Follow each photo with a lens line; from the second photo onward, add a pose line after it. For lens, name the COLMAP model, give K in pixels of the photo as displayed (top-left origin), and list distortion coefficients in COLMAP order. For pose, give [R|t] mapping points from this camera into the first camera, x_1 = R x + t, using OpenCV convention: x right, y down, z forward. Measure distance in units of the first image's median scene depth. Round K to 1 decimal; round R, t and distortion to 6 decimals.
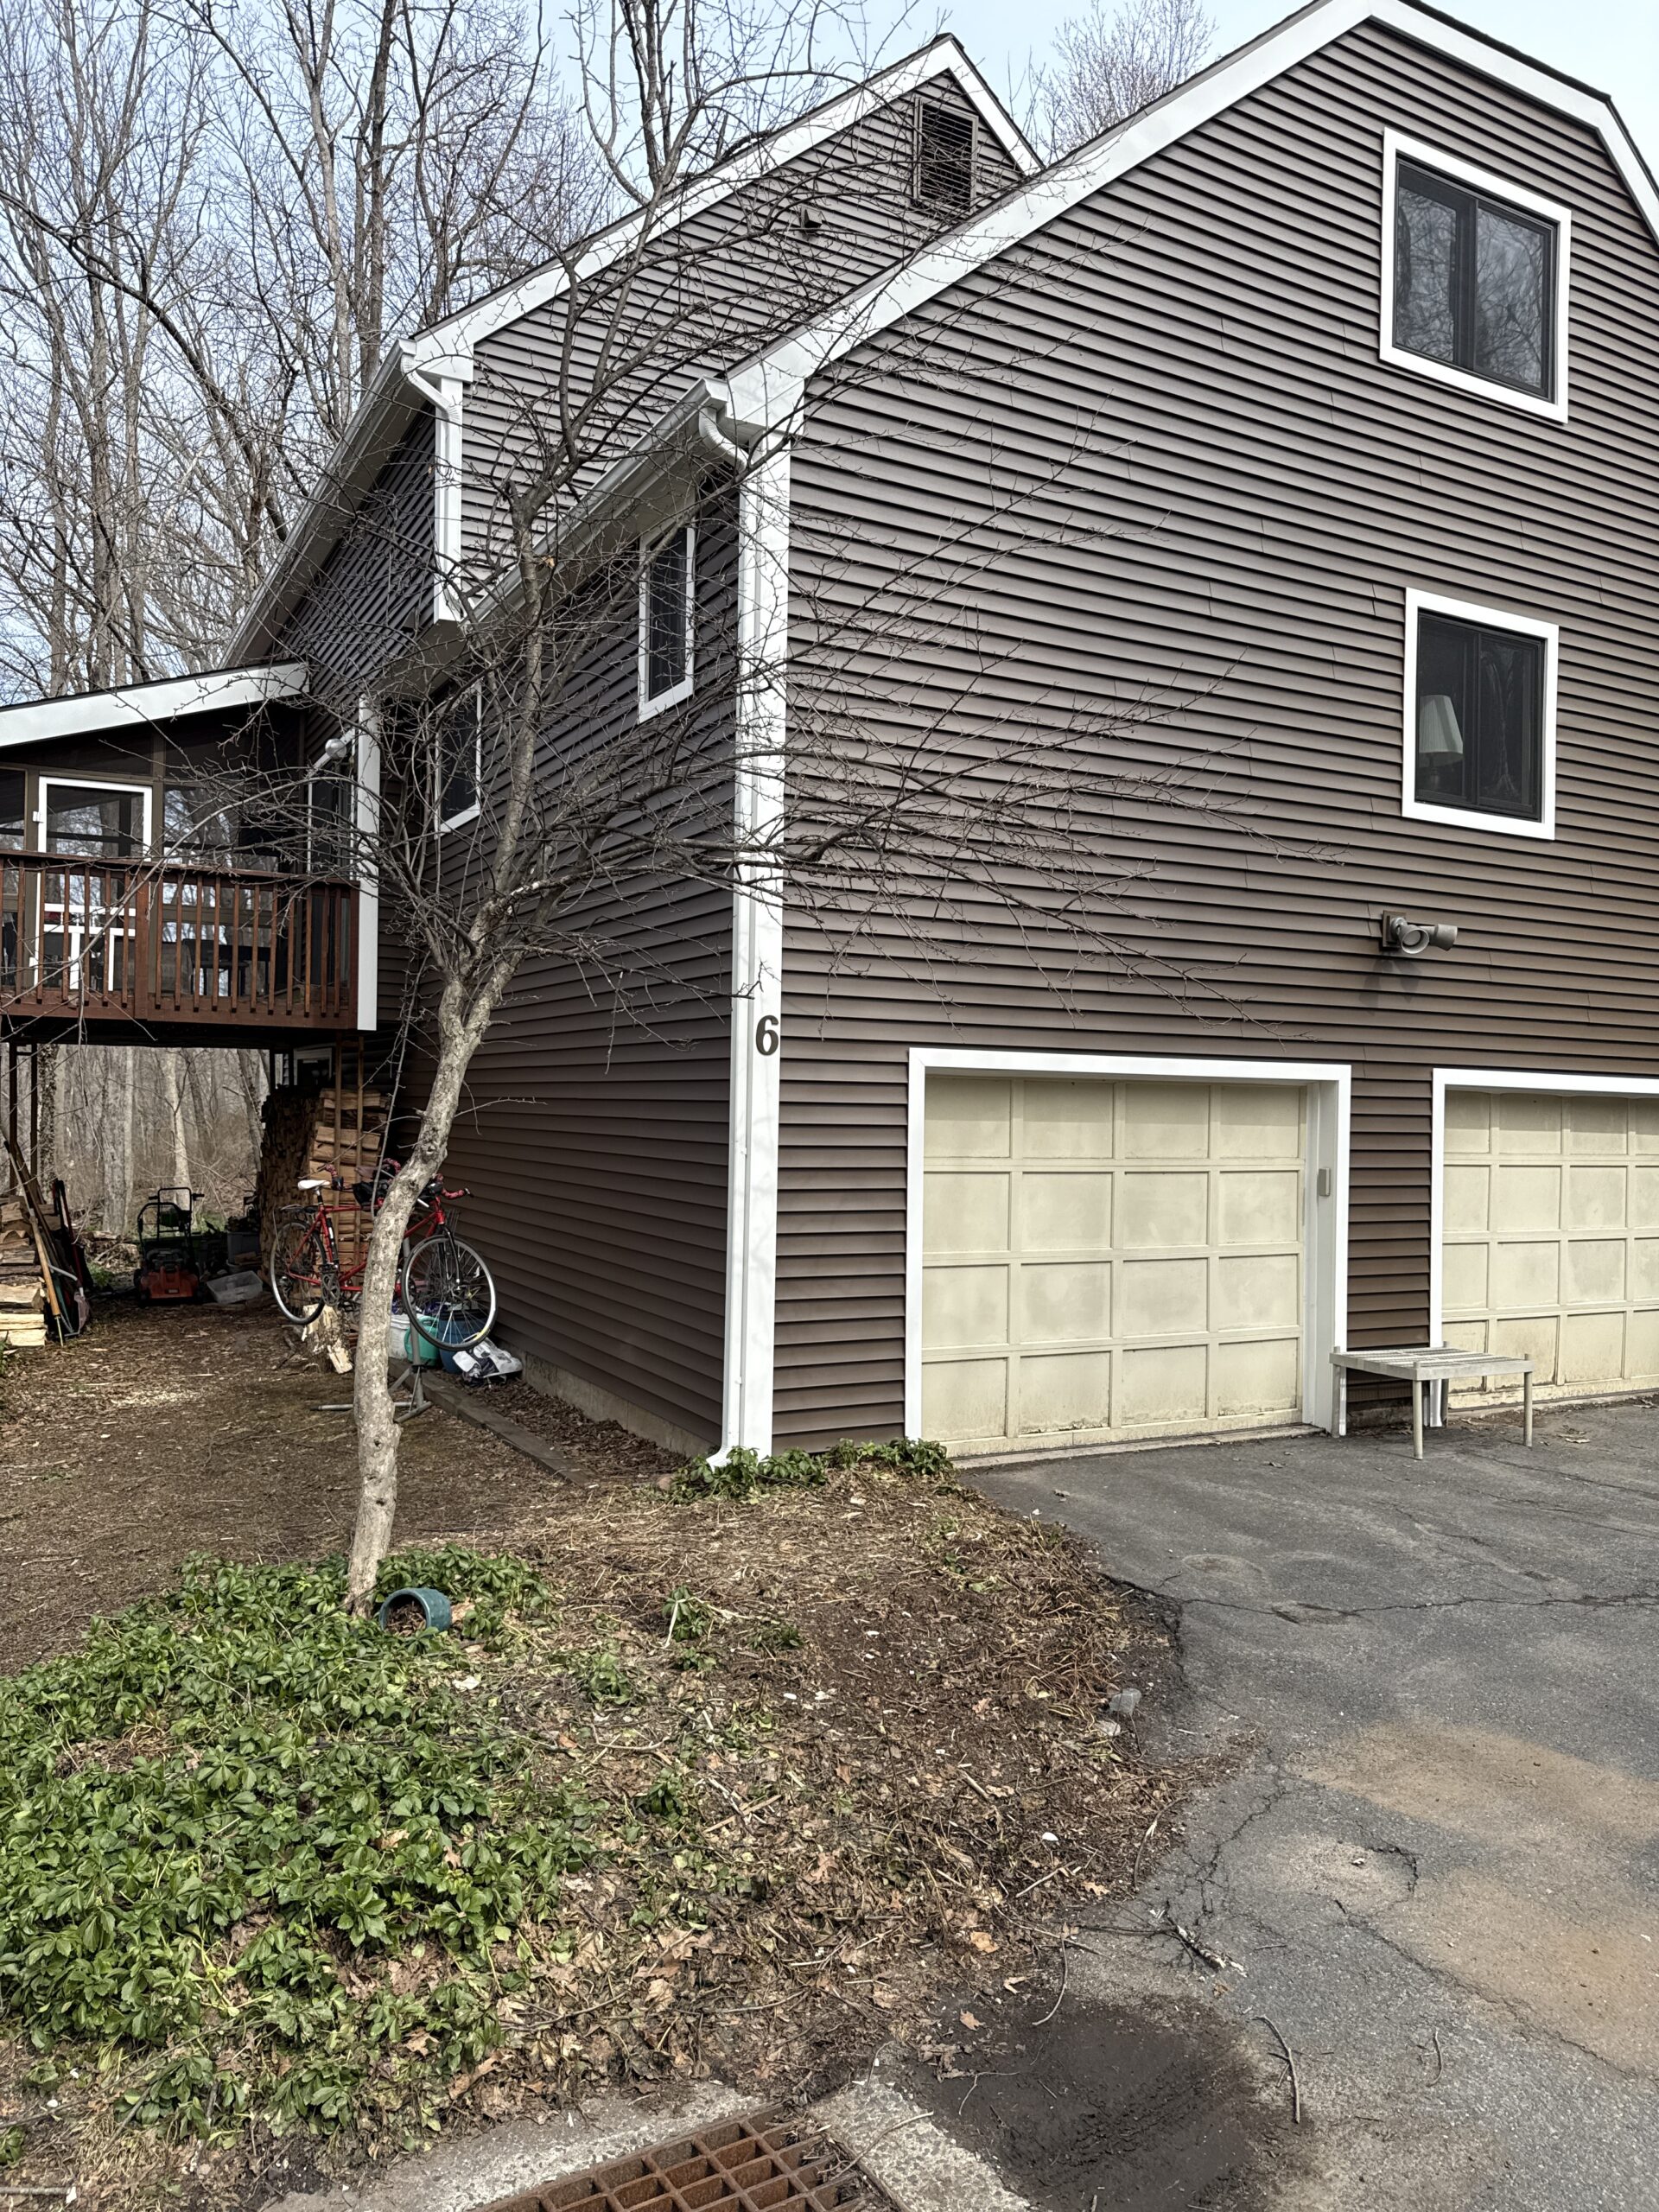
lens RADIAL K [[1557.9, 0, 833.9], [0, 1557.9, 1100.6], [0, 0, 1]] dist [0.028651, -0.036959]
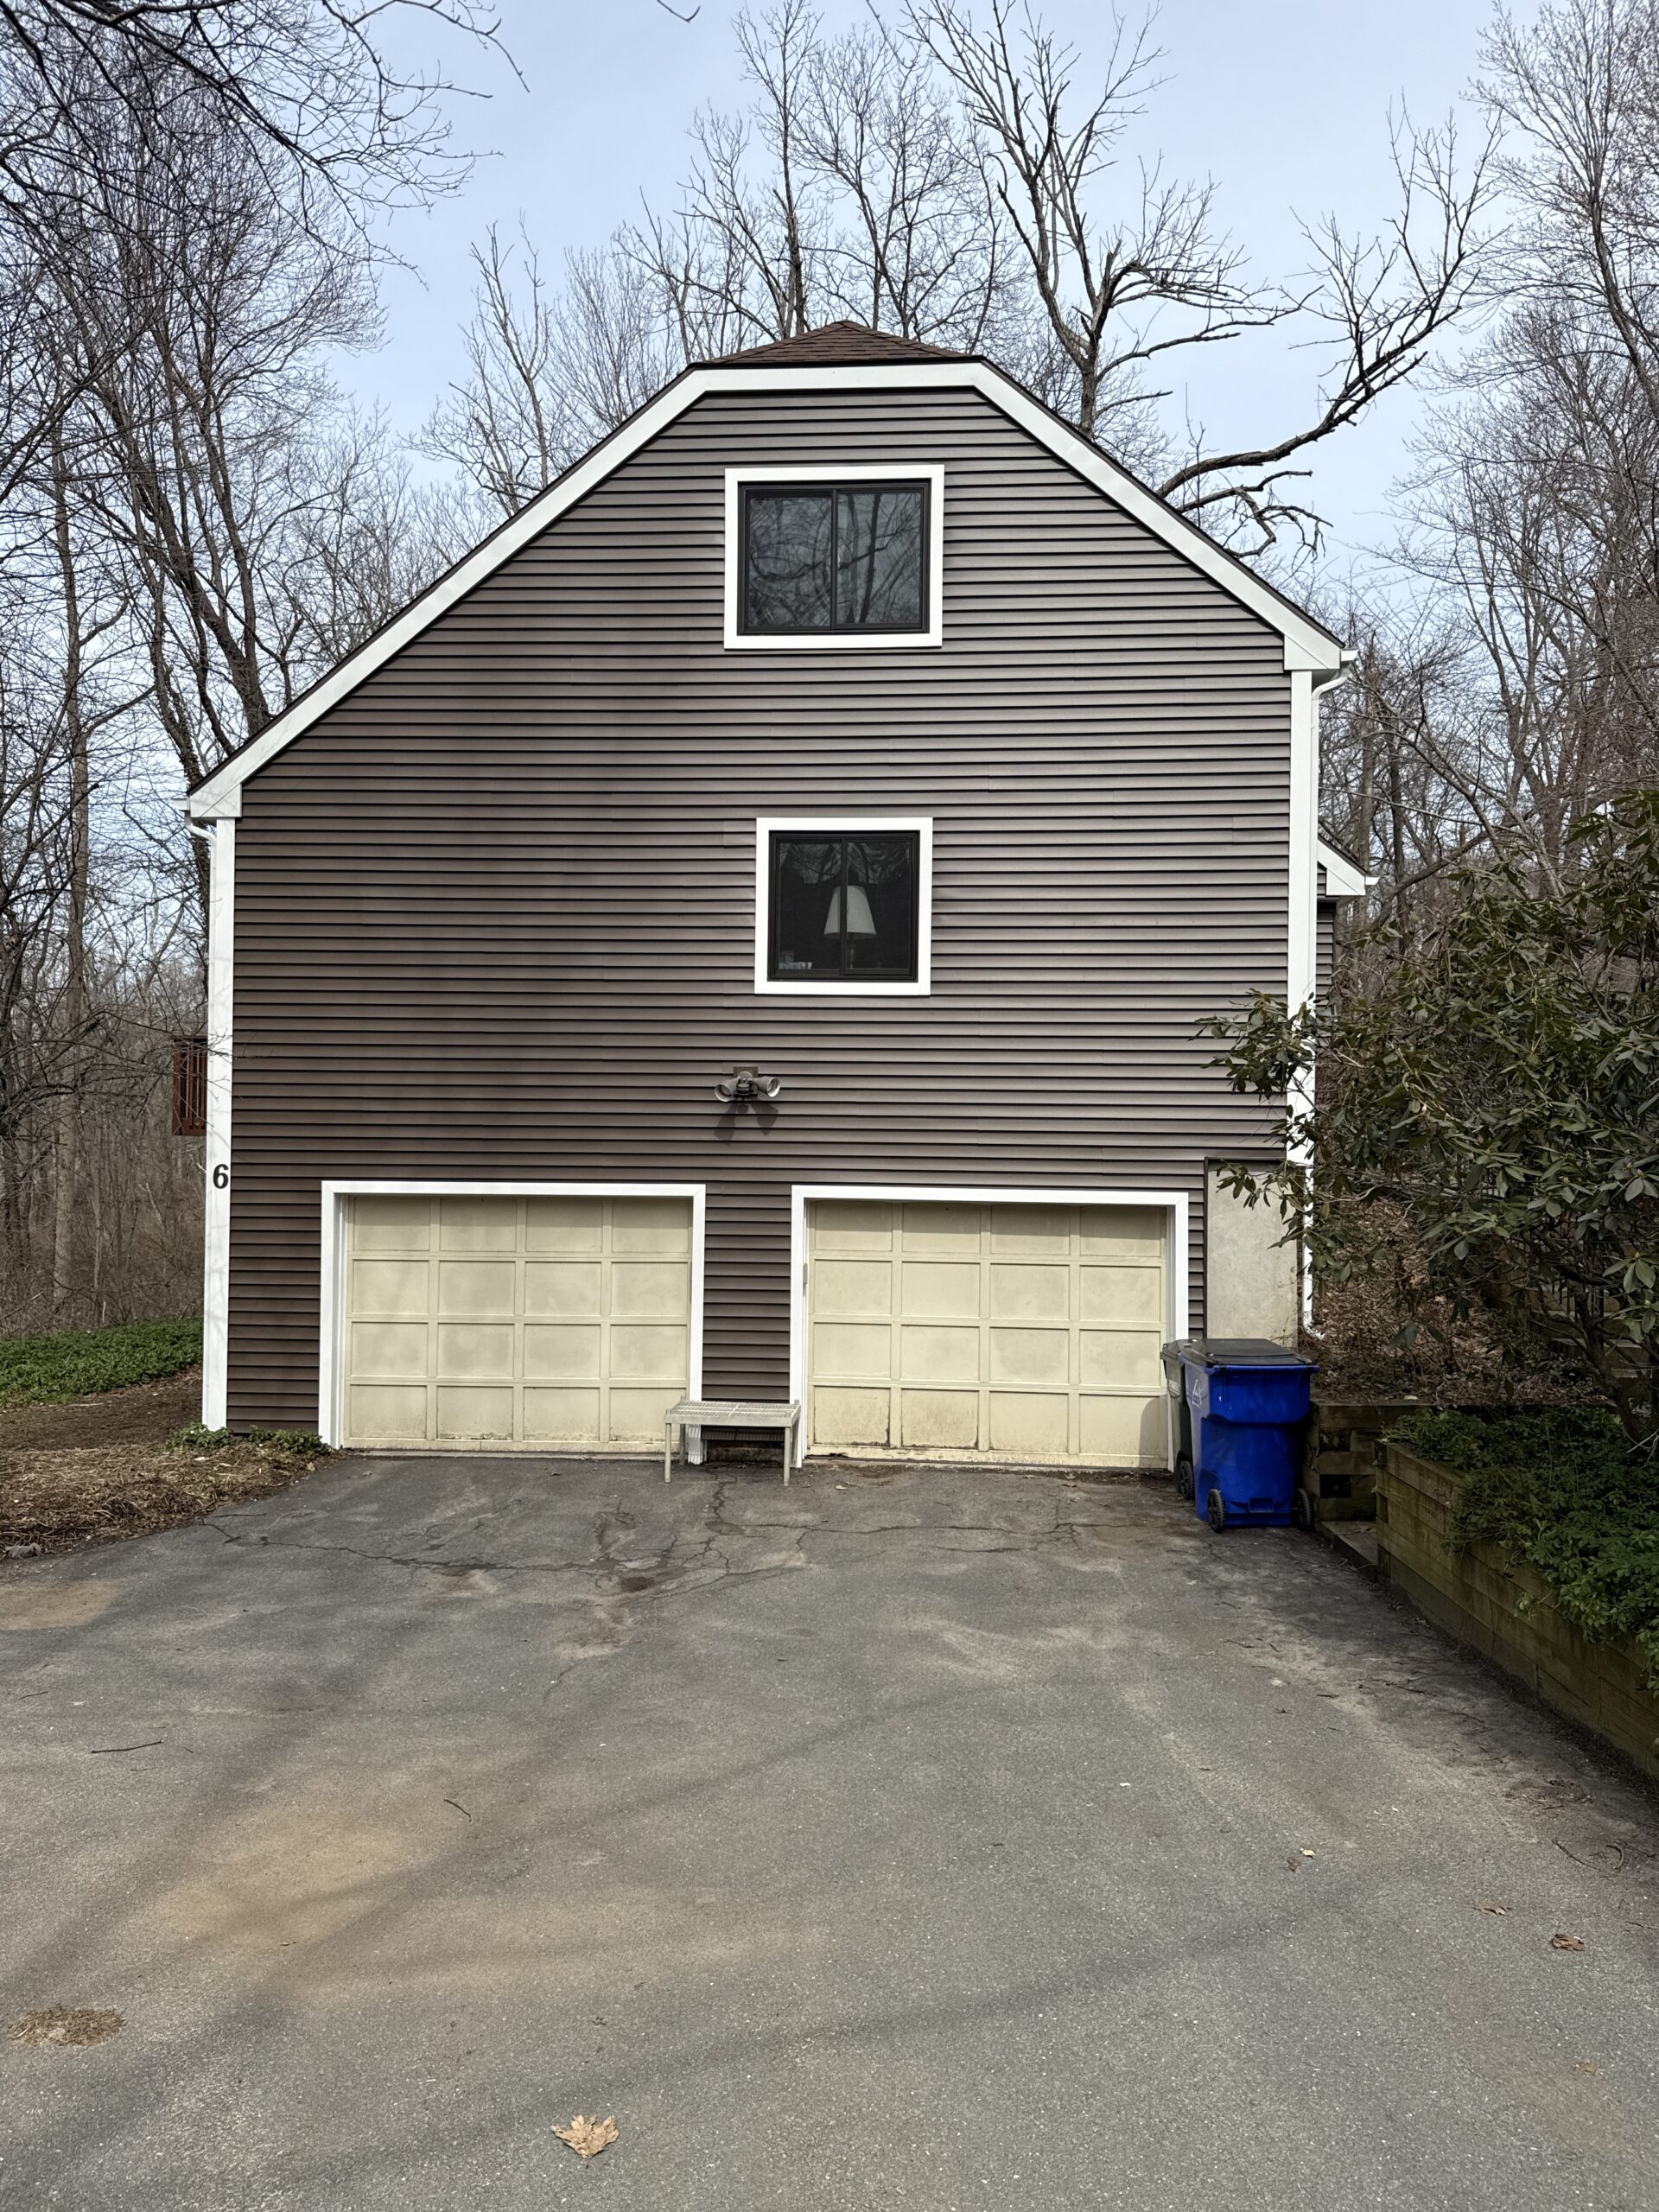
lens RADIAL K [[1557.9, 0, 816.0], [0, 1557.9, 1116.9], [0, 0, 1]] dist [0.028651, -0.036959]
pose [[0.856601, -0.009316, -0.515895, 1.115477], [0.009362, 0.999953, -0.002512, -0.078071], [0.515894, -0.002678, 0.856648, -0.082474]]
